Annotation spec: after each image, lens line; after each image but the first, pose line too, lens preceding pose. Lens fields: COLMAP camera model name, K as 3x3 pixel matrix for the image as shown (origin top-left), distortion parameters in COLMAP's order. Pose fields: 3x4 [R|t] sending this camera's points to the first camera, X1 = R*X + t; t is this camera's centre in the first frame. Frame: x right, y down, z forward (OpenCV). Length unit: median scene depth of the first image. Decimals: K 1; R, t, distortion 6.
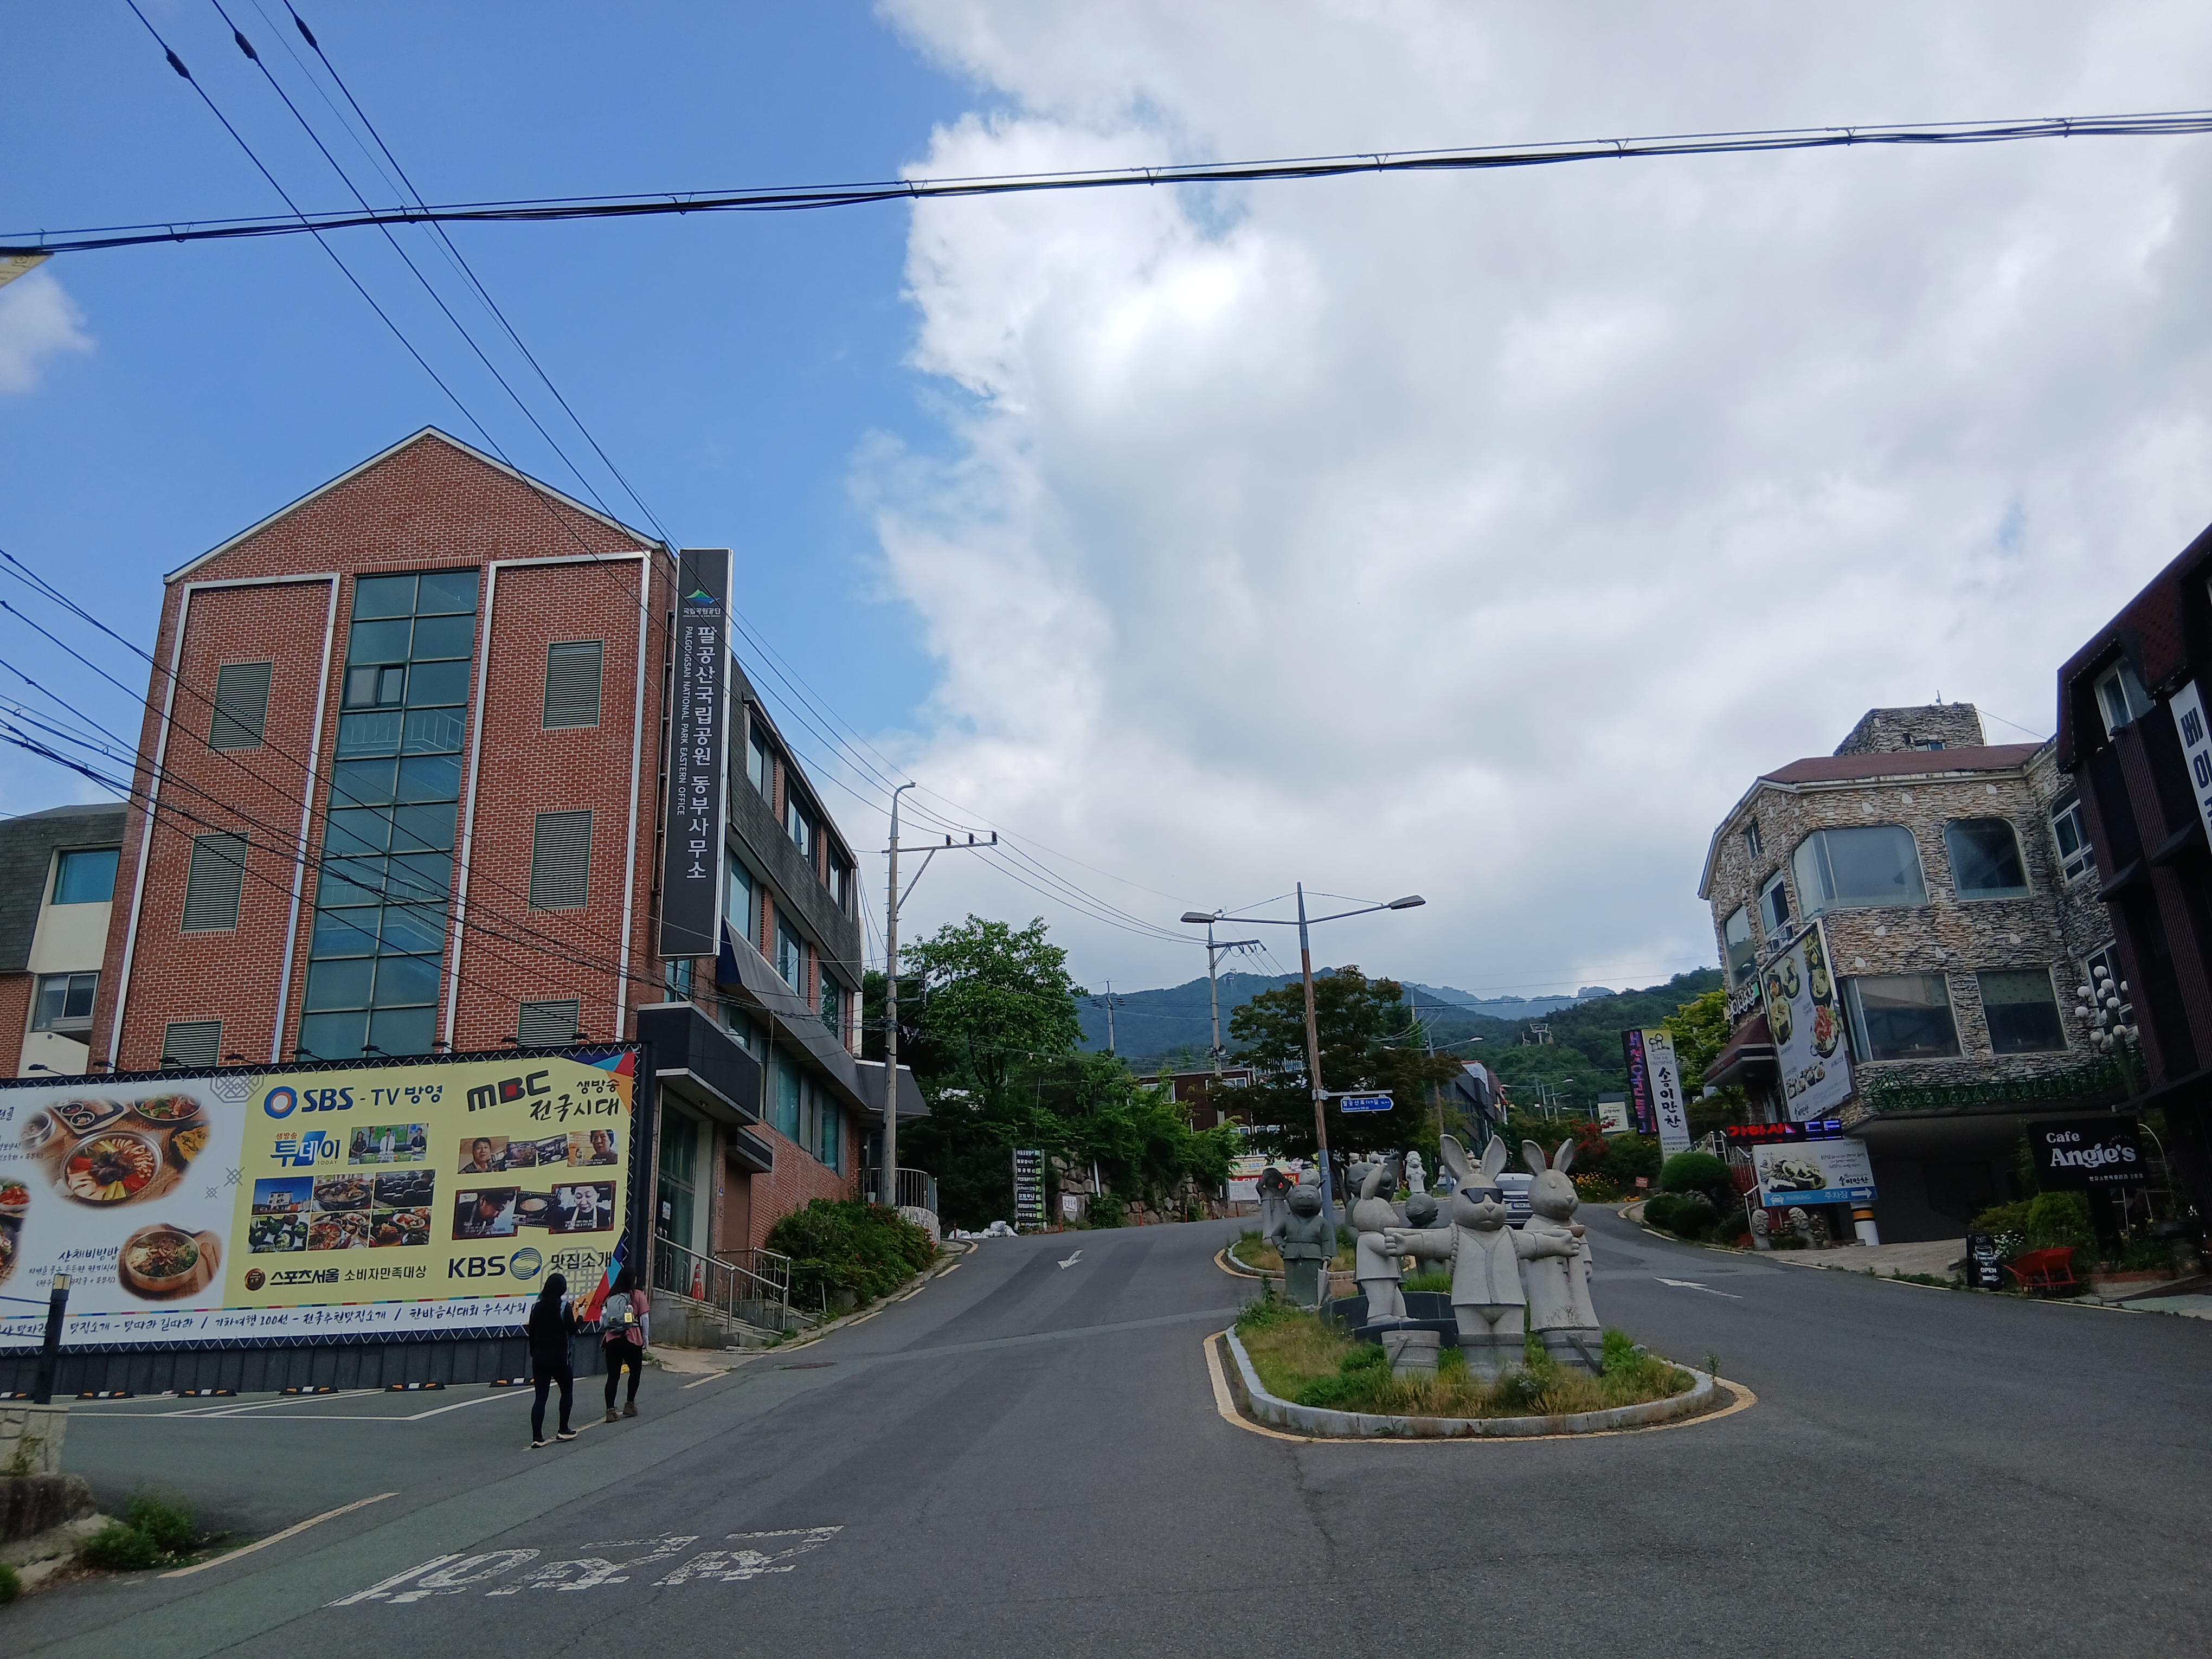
lens RADIAL K [[1722.8, 0, 1175.8], [0, 1722.8, 831.9], [0, 0, 1]] dist [0.024318, 0.000072]
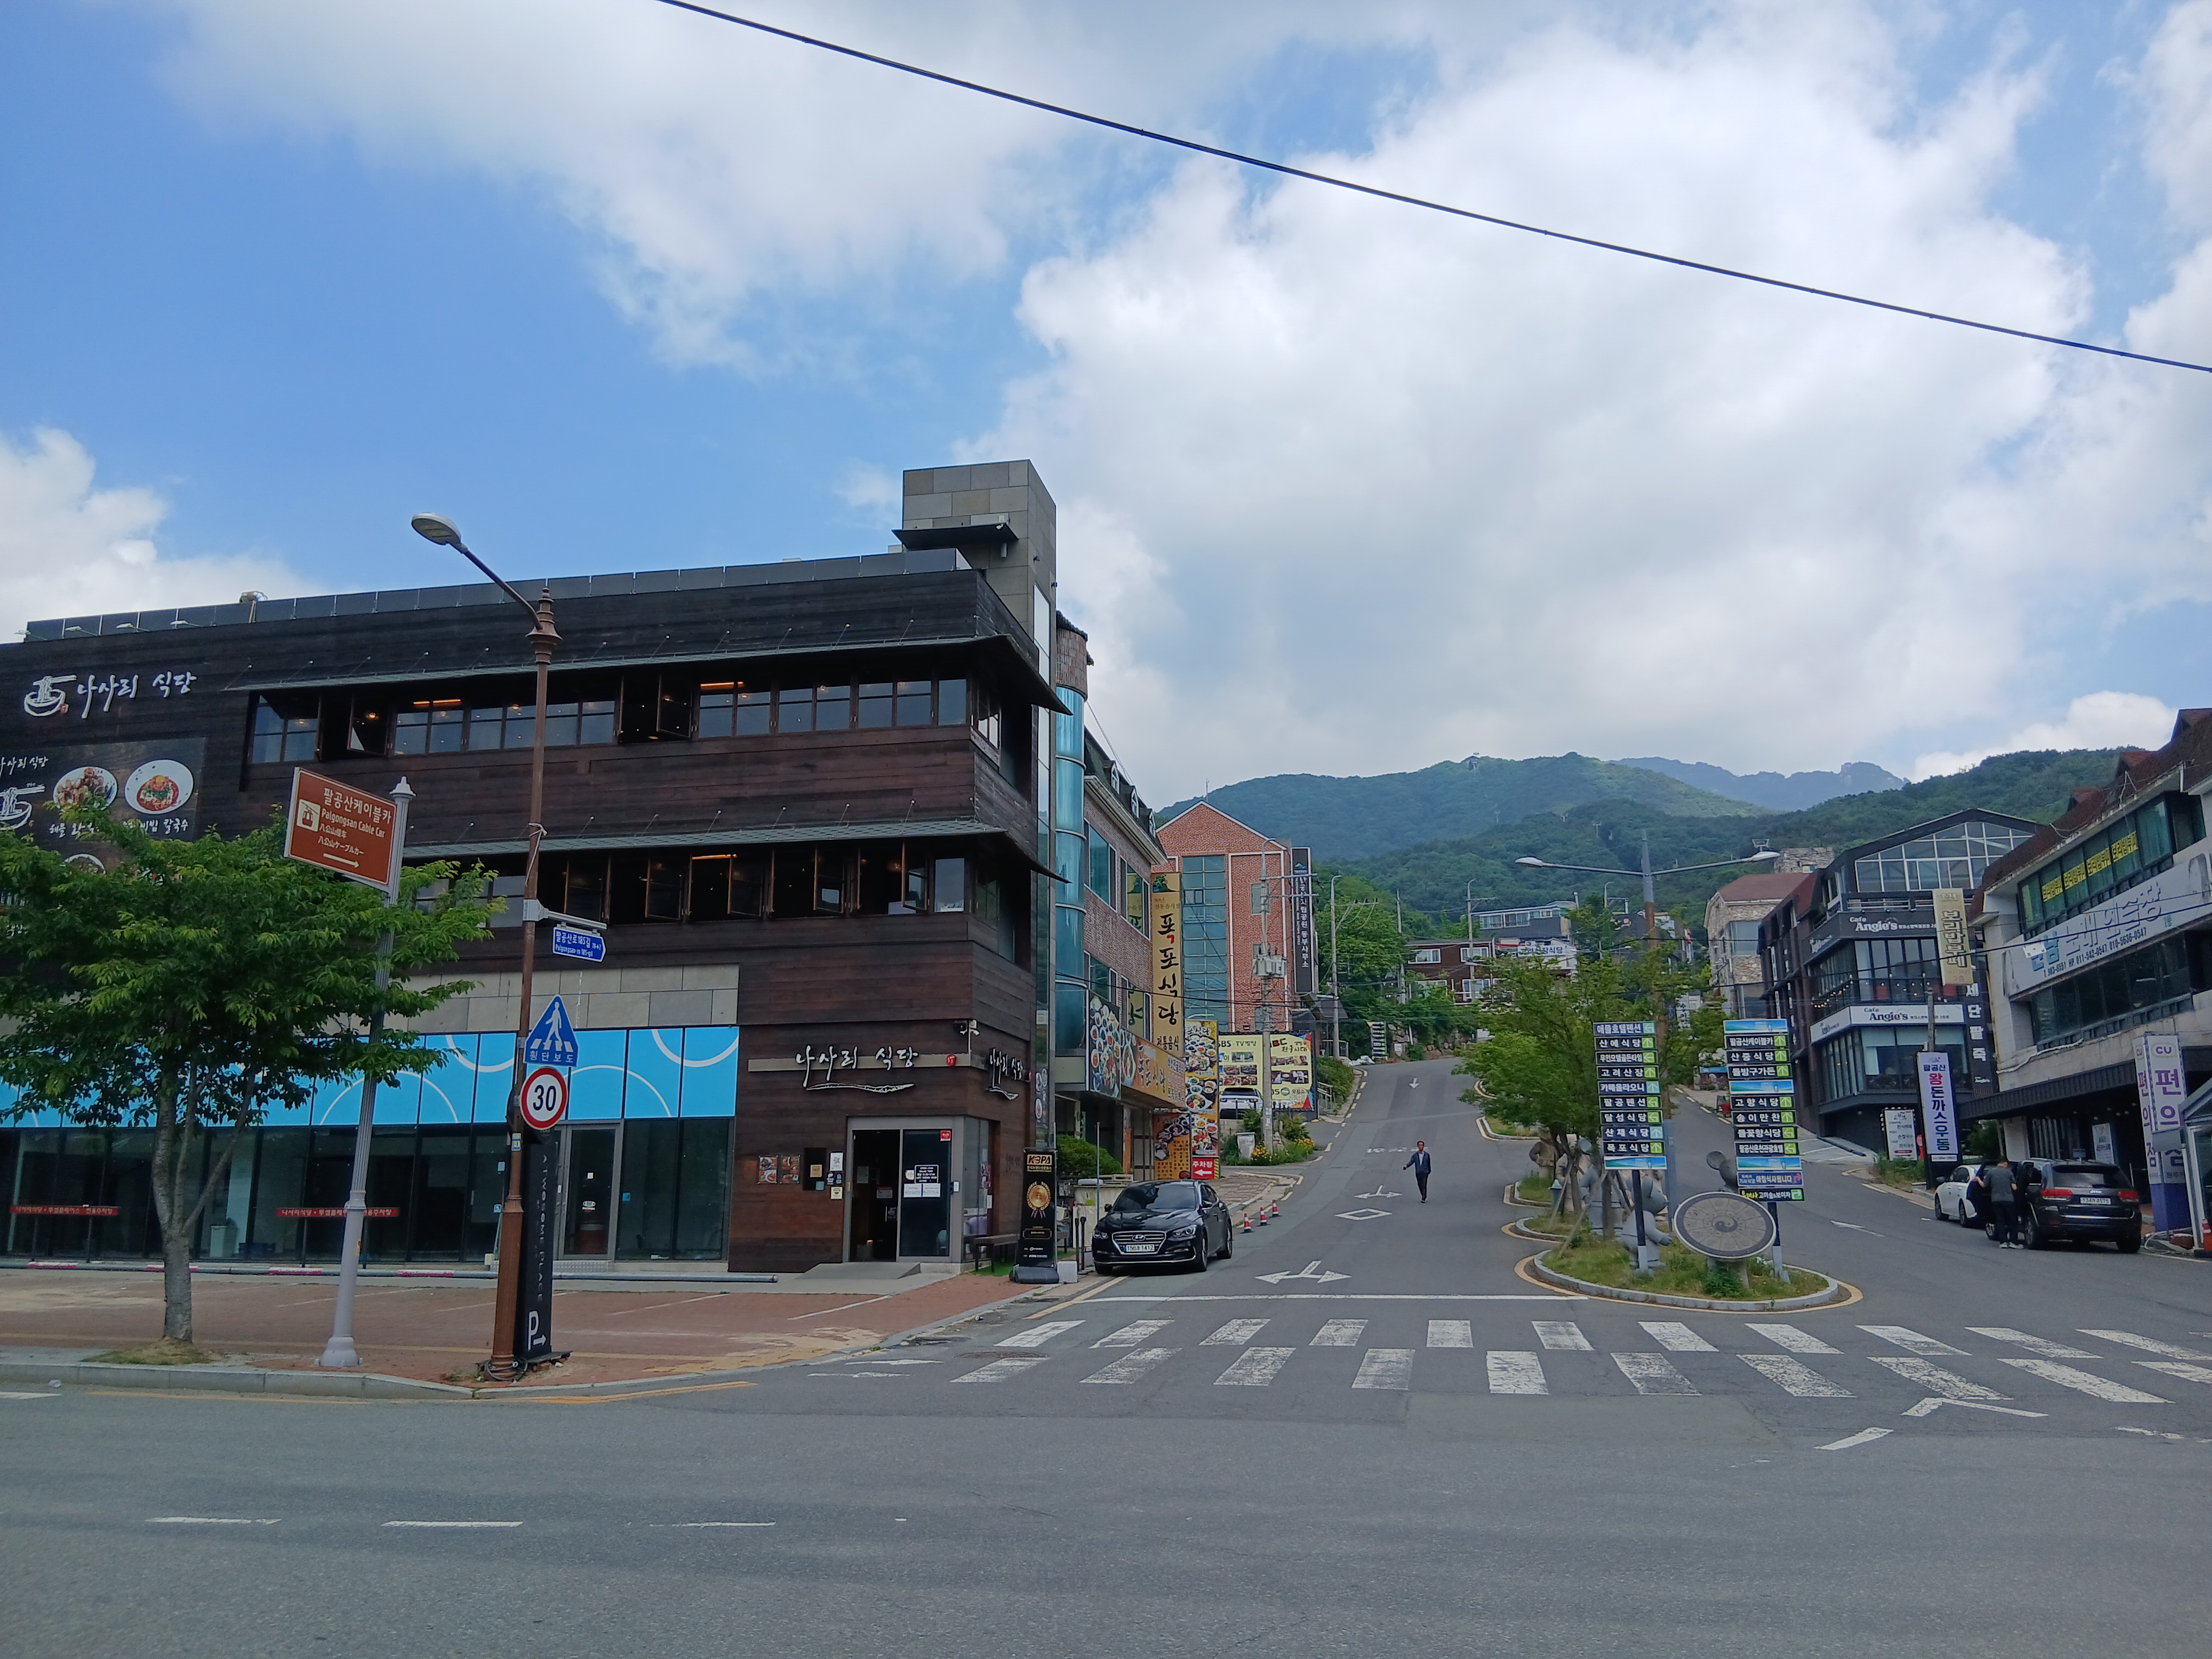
lens RADIAL K [[1688.1, 0, 1106.0], [0, 1688.1, 829.5], [0, 0, 1]] dist [0.000718, -0.000694]
pose [[0.983537, 0.006947, -0.180576, -0.084042], [0.016339, 0.991749, 0.127146, -0.591910], [0.179969, -0.128003, 0.975308, -1.929421]]
